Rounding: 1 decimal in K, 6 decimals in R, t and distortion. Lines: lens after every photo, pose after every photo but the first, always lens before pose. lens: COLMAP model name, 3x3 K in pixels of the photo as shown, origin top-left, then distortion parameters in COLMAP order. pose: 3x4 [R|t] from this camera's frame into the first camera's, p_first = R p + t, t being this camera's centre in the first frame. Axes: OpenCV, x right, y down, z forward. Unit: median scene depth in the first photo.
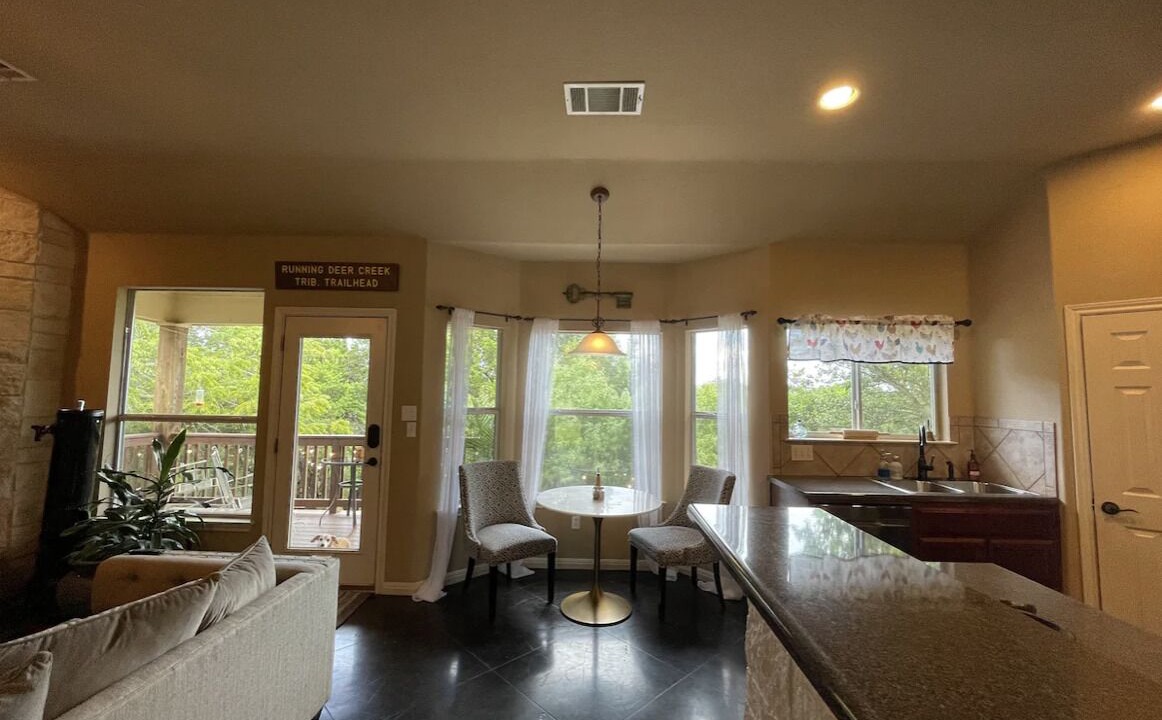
lens RADIAL K [[477.6, 0, 581.0], [0, 477.6, 360.0], [0, 0, 1]] dist [-0.002187, 0.000026]
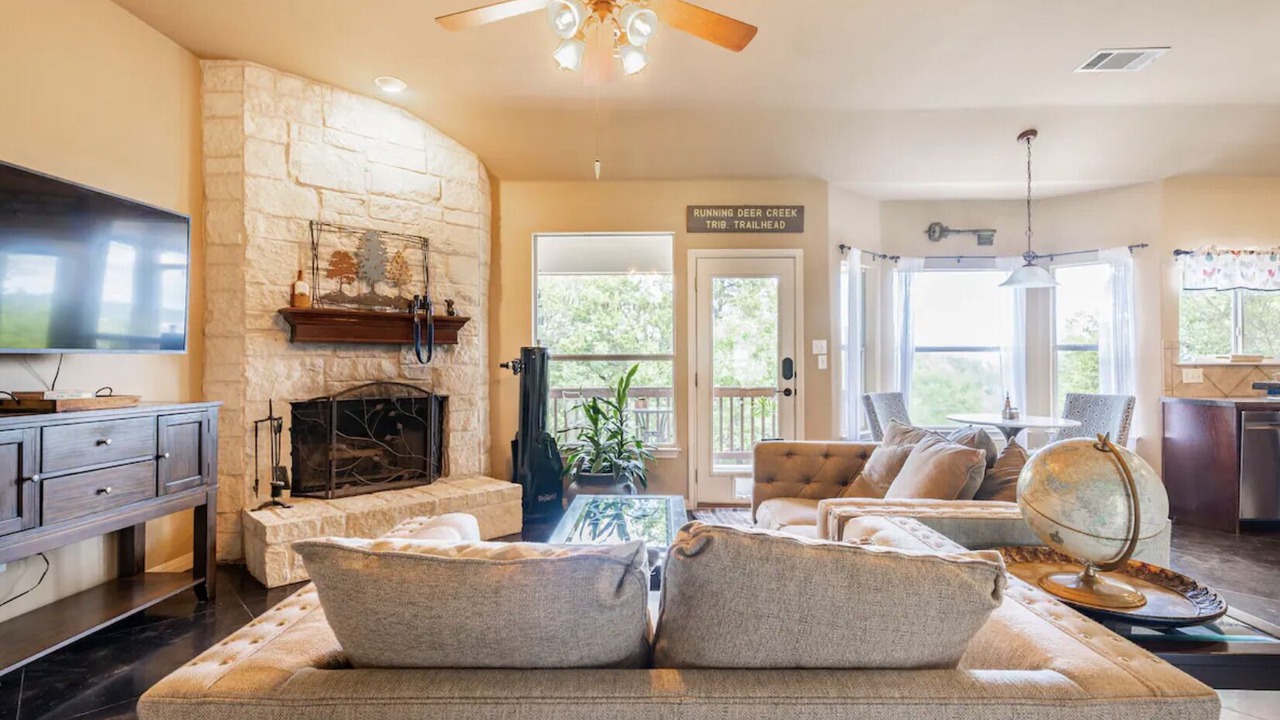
lens RADIAL K [[601.5, 0, 640.0], [0, 601.5, 360.0], [0, 0, 1]] dist [0.003136, -0.000182]
pose [[0.999810, -0.019171, -0.003598, -0.749997], [0.019361, 0.997813, 0.063204, 0.046887], [0.002378, -0.063262, 0.997994, -0.346621]]
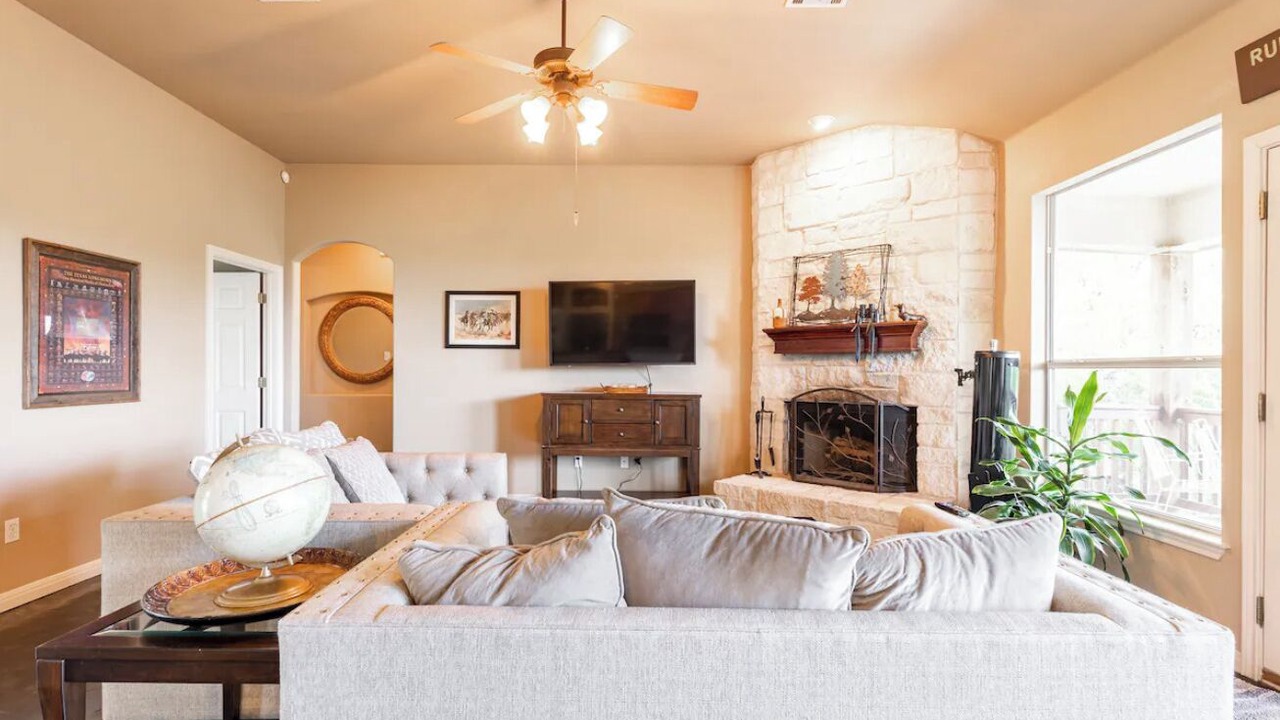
lens RADIAL K [[605.7, 0, 639.6], [0, 605.7, 372.3], [0, 0, 1]] dist [0.002777, 0.000669]
pose [[0.039044, -0.016877, -0.999095, -0.013359], [0.064037, 0.997844, -0.014353, 0.108603], [0.997183, -0.063419, 0.040041, 0.308900]]
